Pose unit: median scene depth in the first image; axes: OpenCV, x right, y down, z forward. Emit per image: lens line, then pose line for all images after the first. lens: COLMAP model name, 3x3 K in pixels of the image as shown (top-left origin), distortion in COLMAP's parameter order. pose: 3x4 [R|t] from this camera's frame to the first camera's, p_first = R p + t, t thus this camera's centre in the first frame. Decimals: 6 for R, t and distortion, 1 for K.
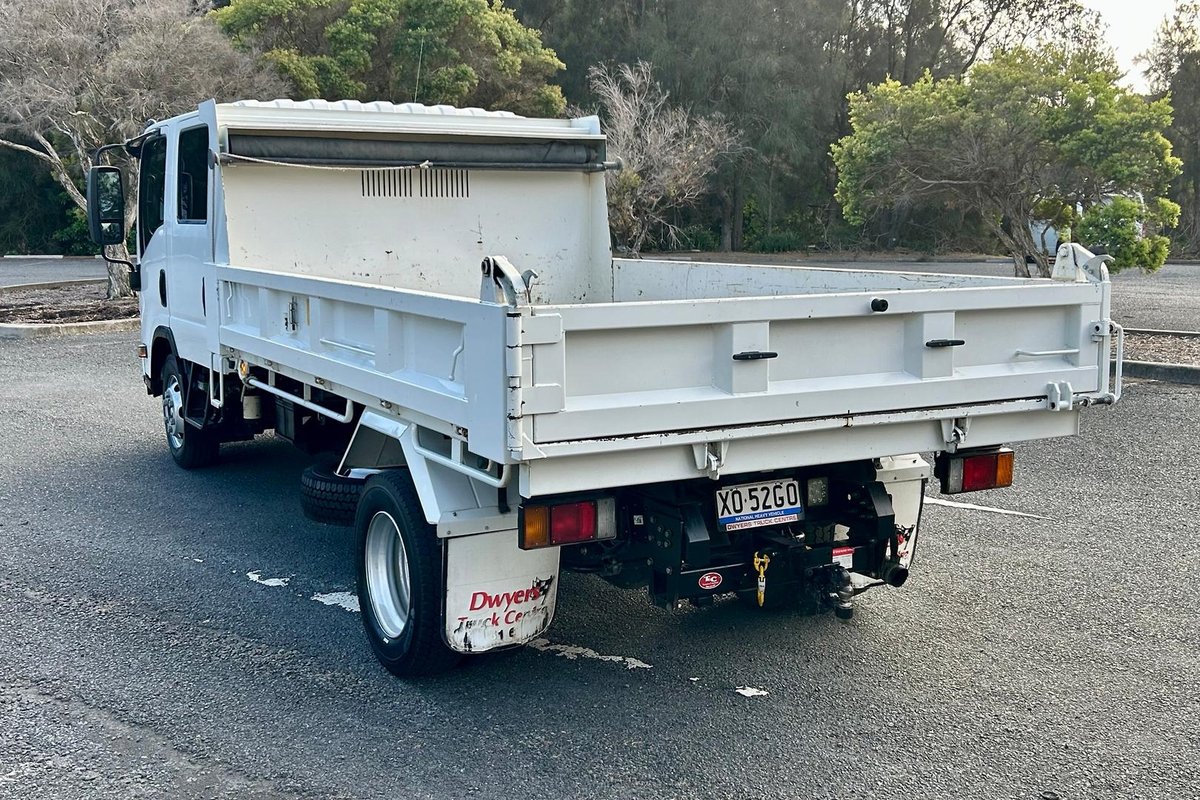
lens RADIAL K [[1329.8, 0, 597.7], [0, 1329.8, 382.2], [0, 0, 1]] dist [0.178176, -0.482338]
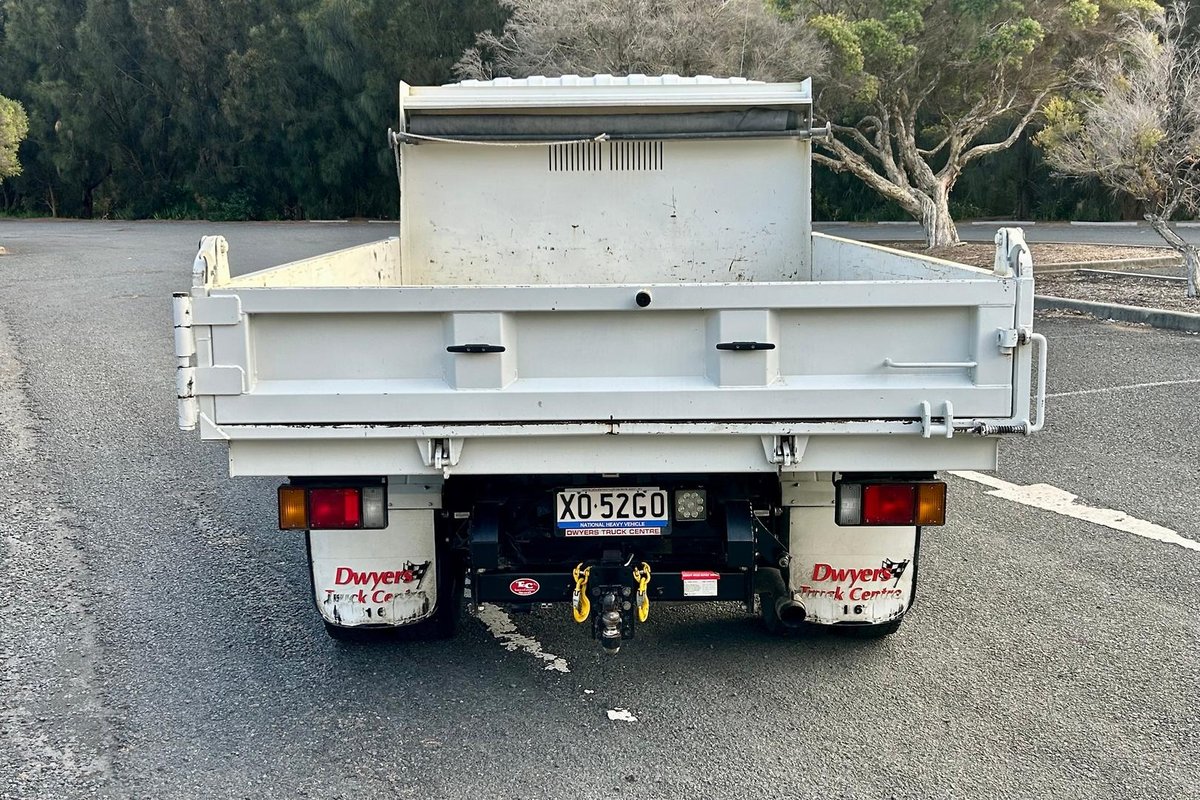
lens RADIAL K [[1329.8, 0, 597.7], [0, 1329.8, 382.2], [0, 0, 1]] dist [0.178176, -0.482338]
pose [[0.875160, 0.065794, -0.479340, 0.479452], [-0.053538, 0.997796, 0.039210, -0.028225], [0.480863, -0.008652, 0.876753, 0.176358]]
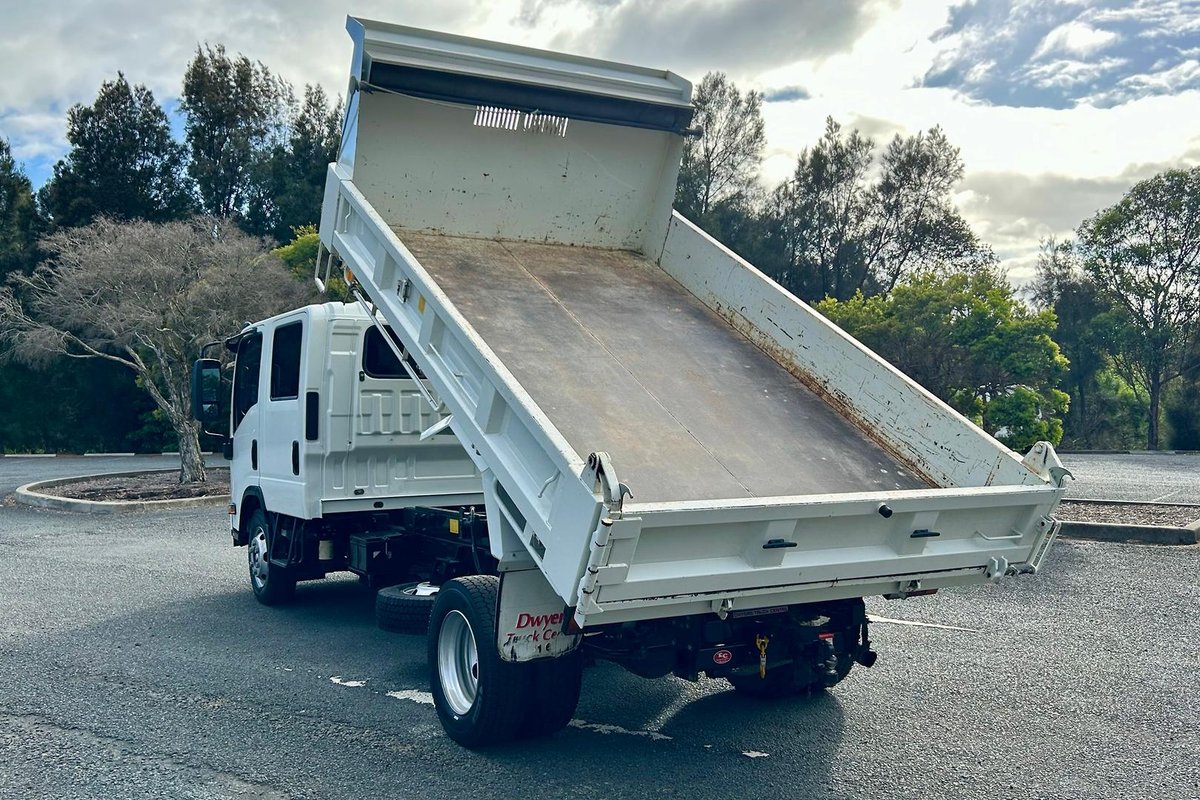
lens RADIAL K [[1146.5, 0, 601.4], [0, 1146.5, 400.1], [0, 0, 1]] dist [0.095695, -0.229966]
pose [[0.999758, -0.007395, 0.020703, -0.042371], [0.010314, 0.989433, -0.144622, 0.056345], [-0.019415, 0.144801, 0.989270, -0.084503]]
